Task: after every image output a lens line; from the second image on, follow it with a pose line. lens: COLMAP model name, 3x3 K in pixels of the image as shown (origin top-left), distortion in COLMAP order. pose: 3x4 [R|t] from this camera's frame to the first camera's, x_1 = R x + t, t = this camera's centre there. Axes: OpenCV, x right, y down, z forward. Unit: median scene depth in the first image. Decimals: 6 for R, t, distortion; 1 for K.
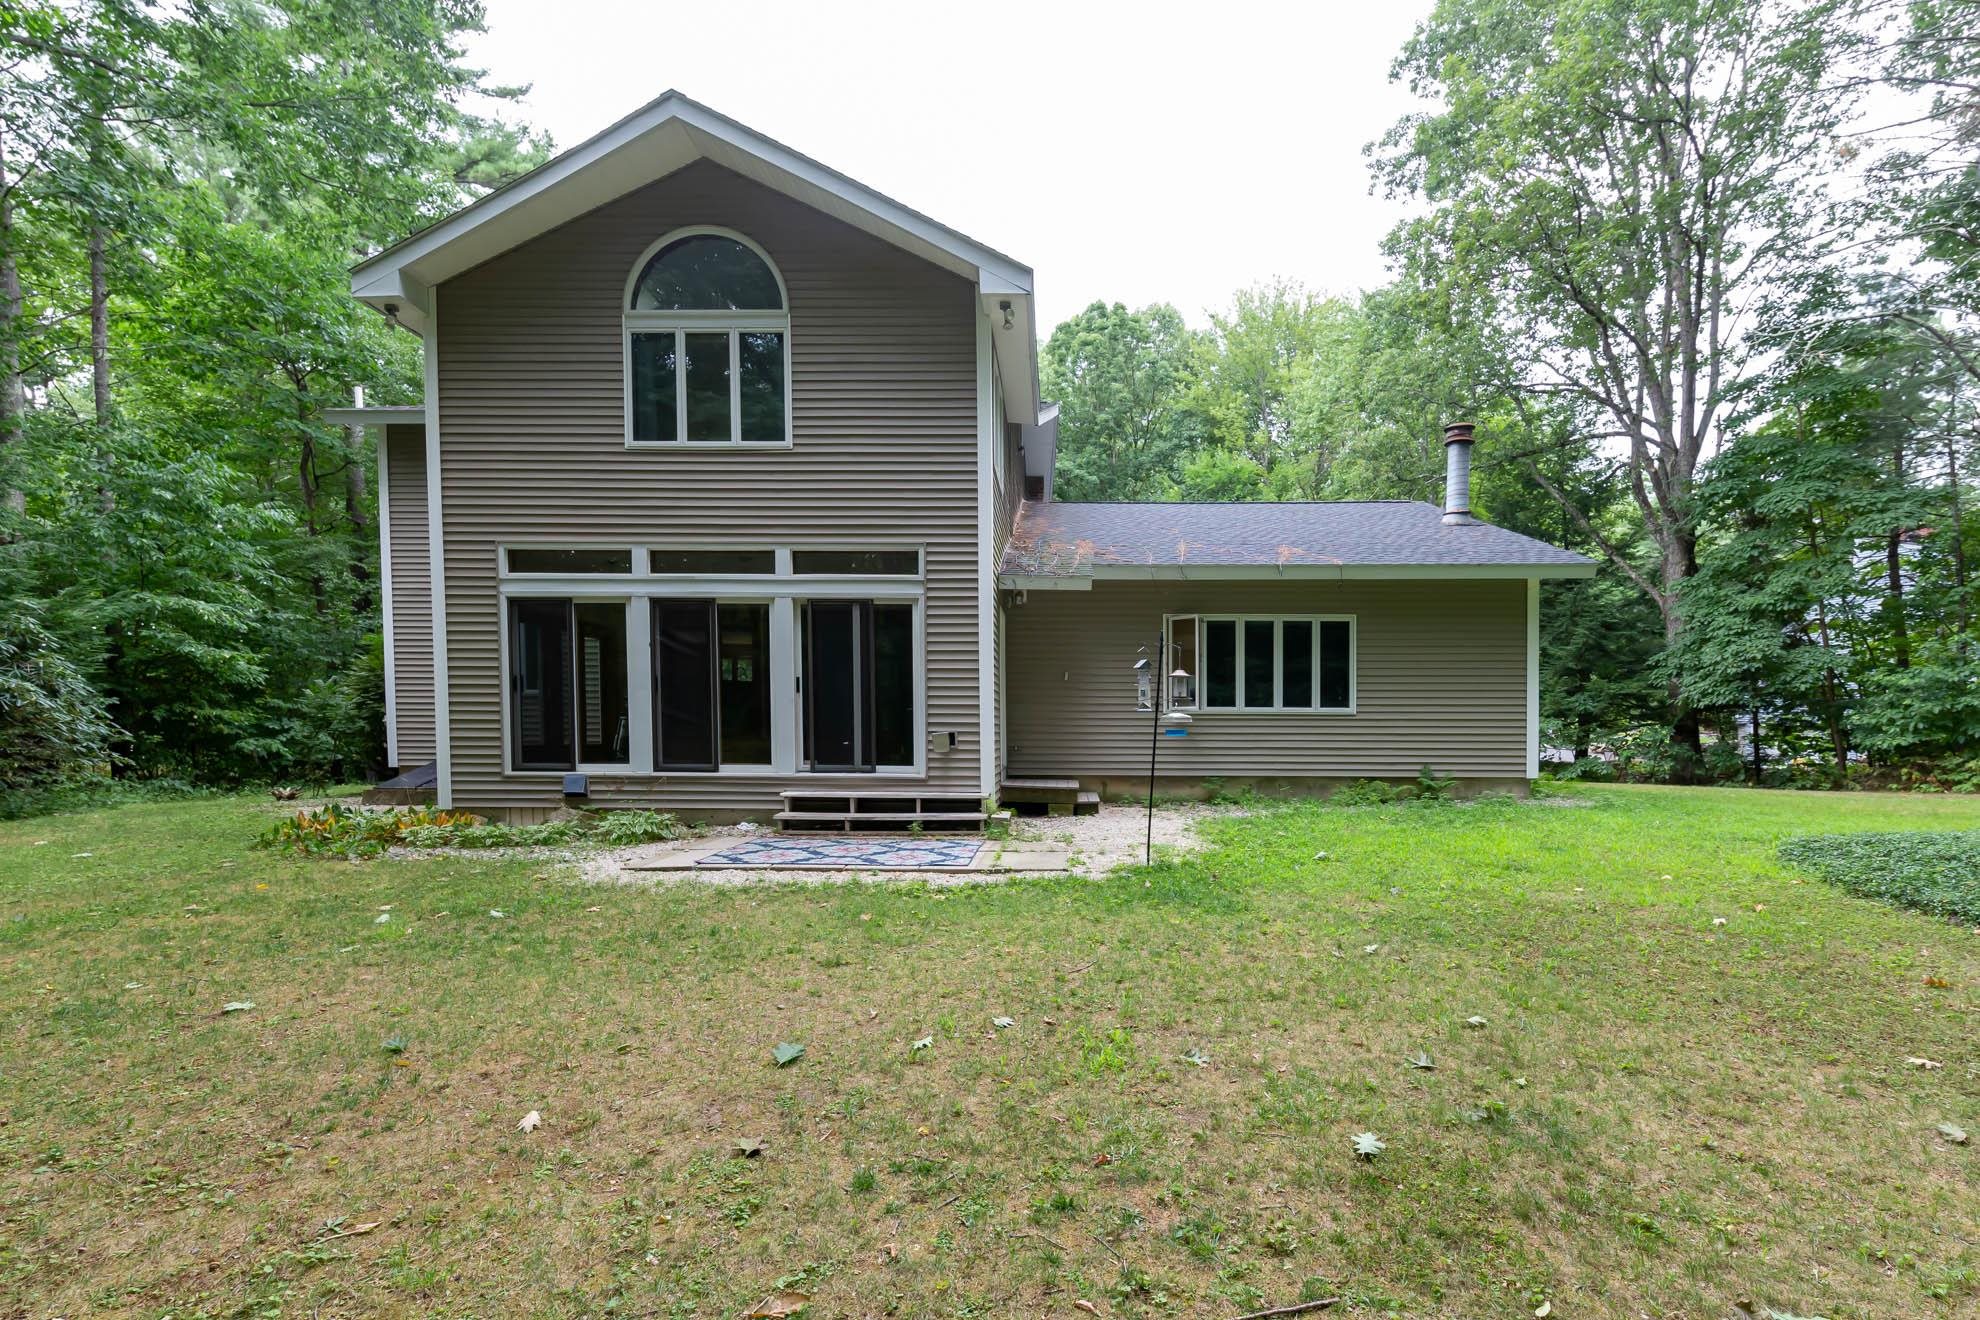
lens RADIAL K [[869.3, 0, 989.2], [0, 869.3, 748.6], [0, 0, 1]] dist [0.007348, -0.000194]
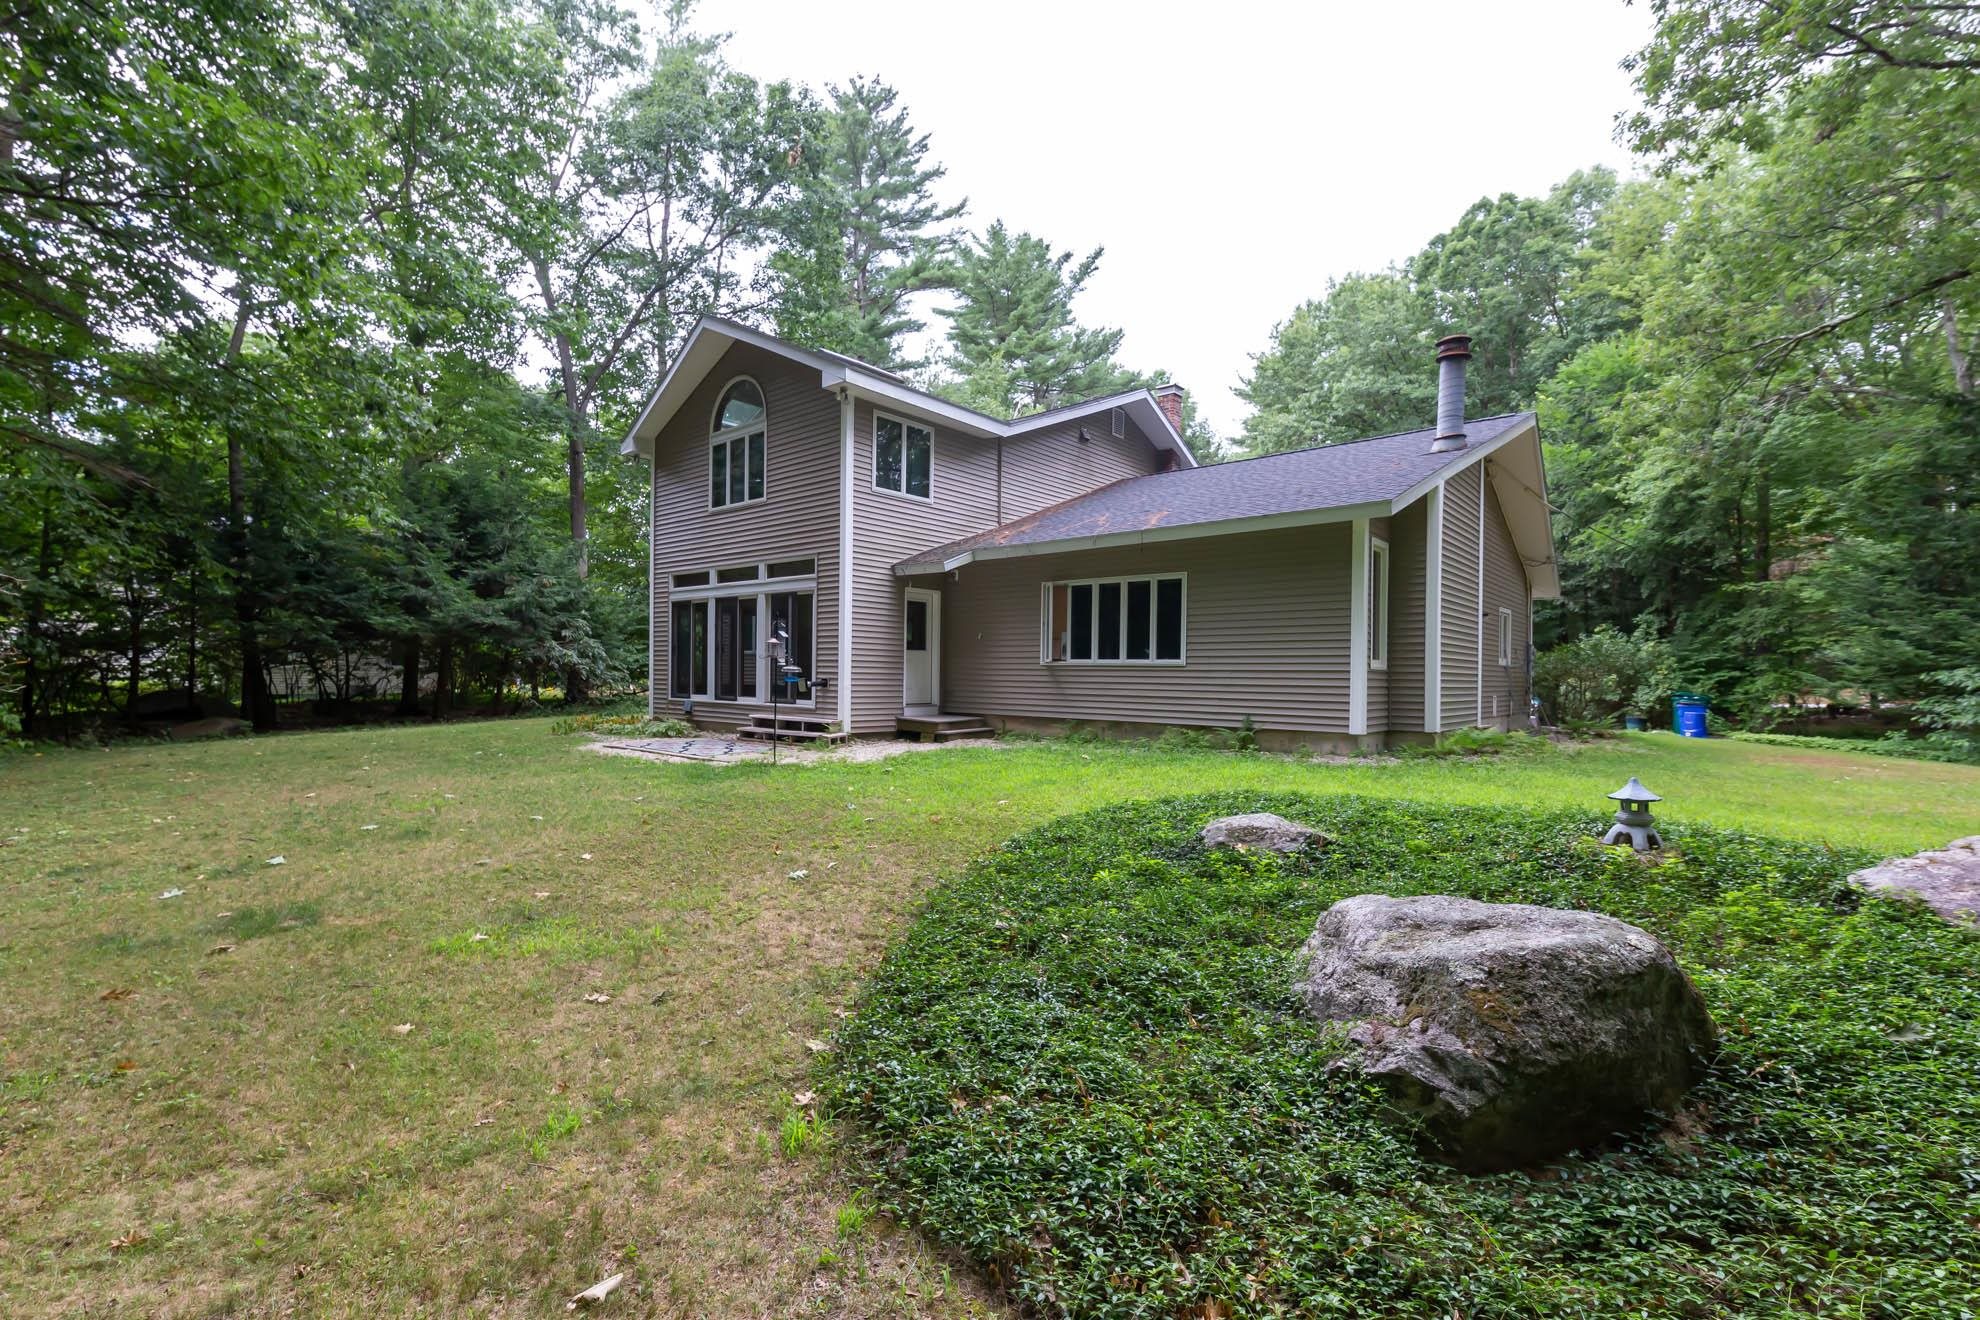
lens RADIAL K [[869.3, 0, 982.1], [0, 869.3, 665.6], [0, 0, 1]] dist [0.007348, -0.000194]
pose [[0.764135, -0.001470, -0.645054, 0.956837], [-0.022211, 0.999344, -0.028590, -0.003550], [0.644674, 0.036174, 0.763602, 0.034691]]
